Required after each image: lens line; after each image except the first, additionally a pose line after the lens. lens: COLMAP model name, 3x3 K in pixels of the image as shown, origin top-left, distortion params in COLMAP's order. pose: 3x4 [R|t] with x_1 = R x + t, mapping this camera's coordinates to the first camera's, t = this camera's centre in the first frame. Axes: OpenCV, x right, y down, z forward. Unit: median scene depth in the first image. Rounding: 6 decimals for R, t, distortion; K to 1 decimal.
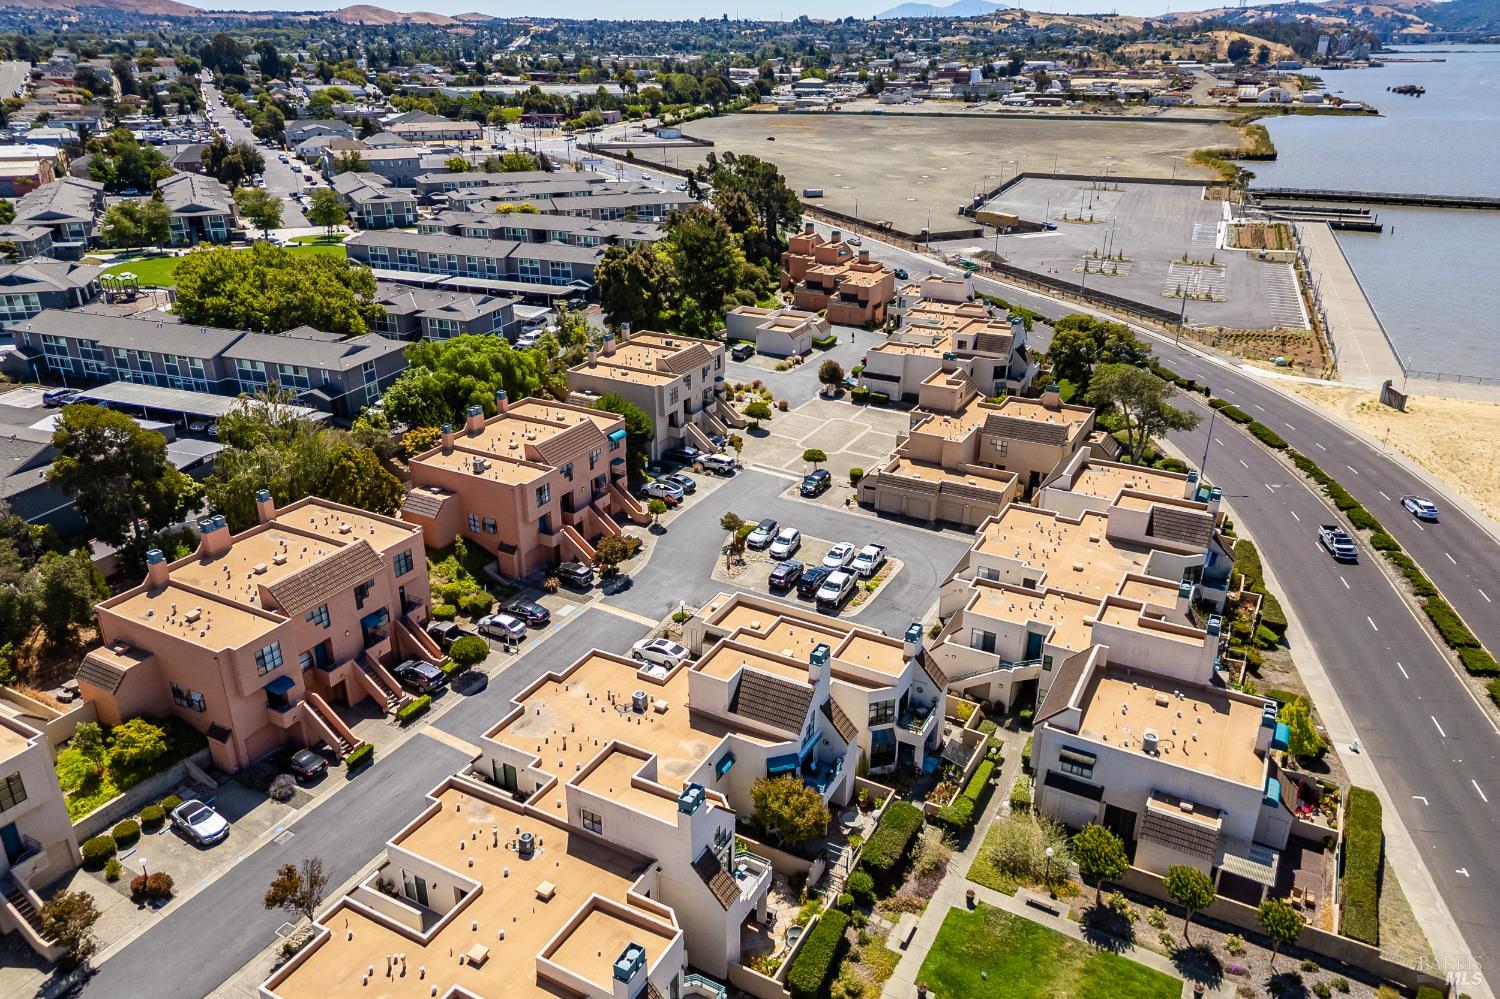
lens RADIAL K [[1049.1, 0, 751.7], [0, 1049.1, 505.4], [0, 0, 1]] dist [0.056807, -0.047116]
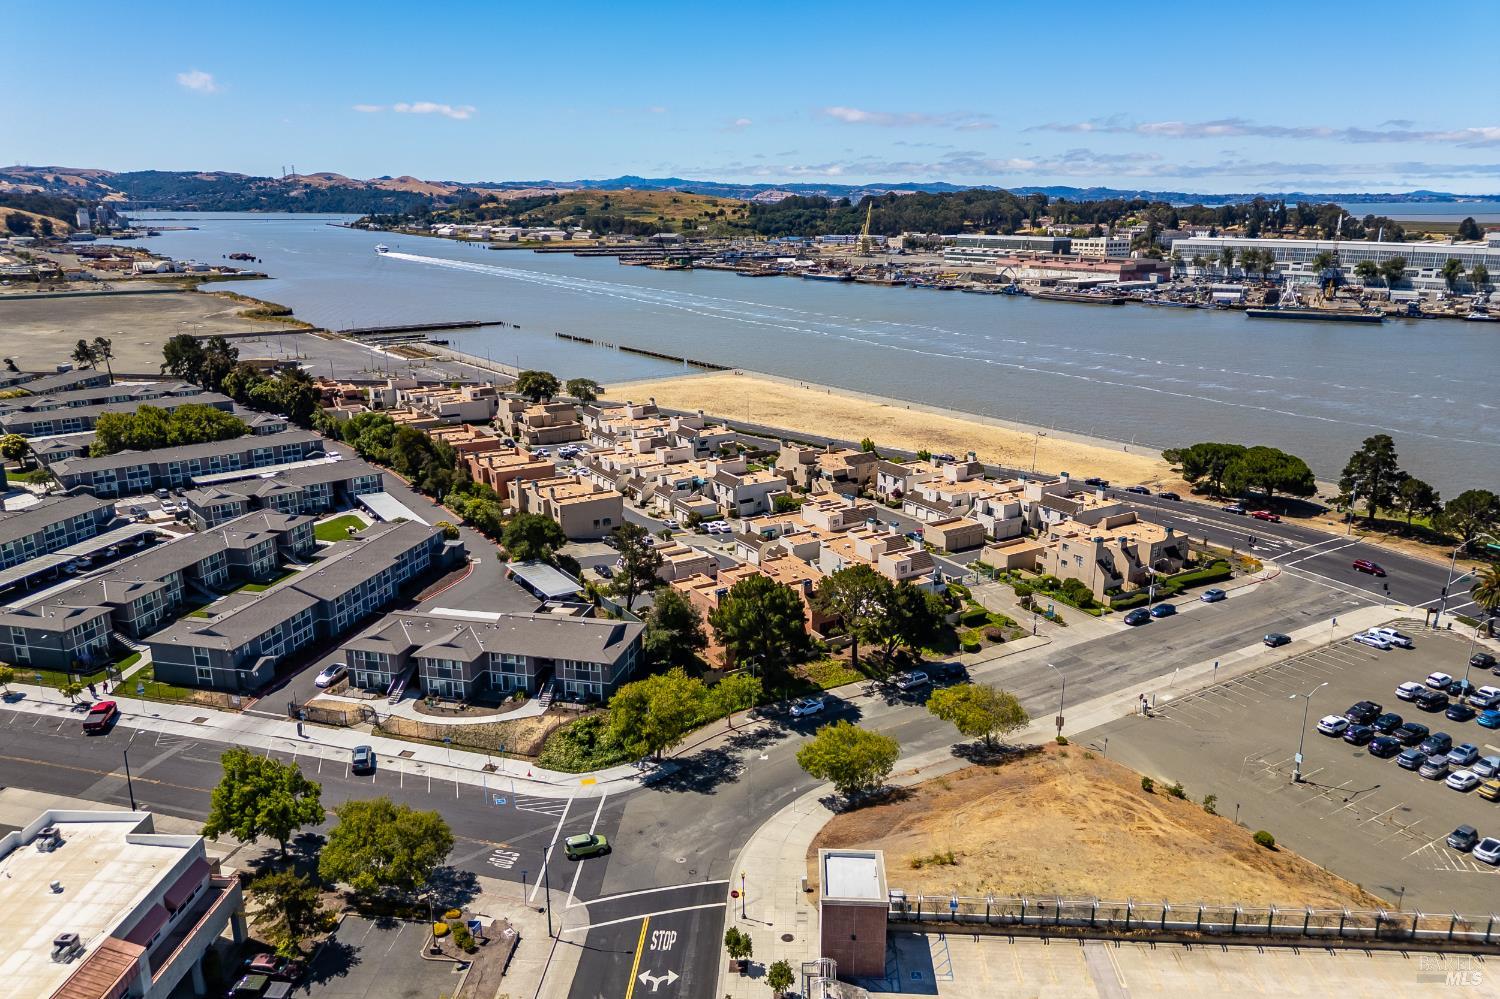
lens RADIAL K [[1049.1, 0, 760.6], [0, 1049.1, 505.4], [0, 0, 1]] dist [0.056807, -0.047116]
pose [[0.481161, -0.241869, 0.842605, -0.125746], [0.352493, 0.933437, 0.066655, 0.009636], [-0.802641, 0.264941, 0.534391, -0.050461]]
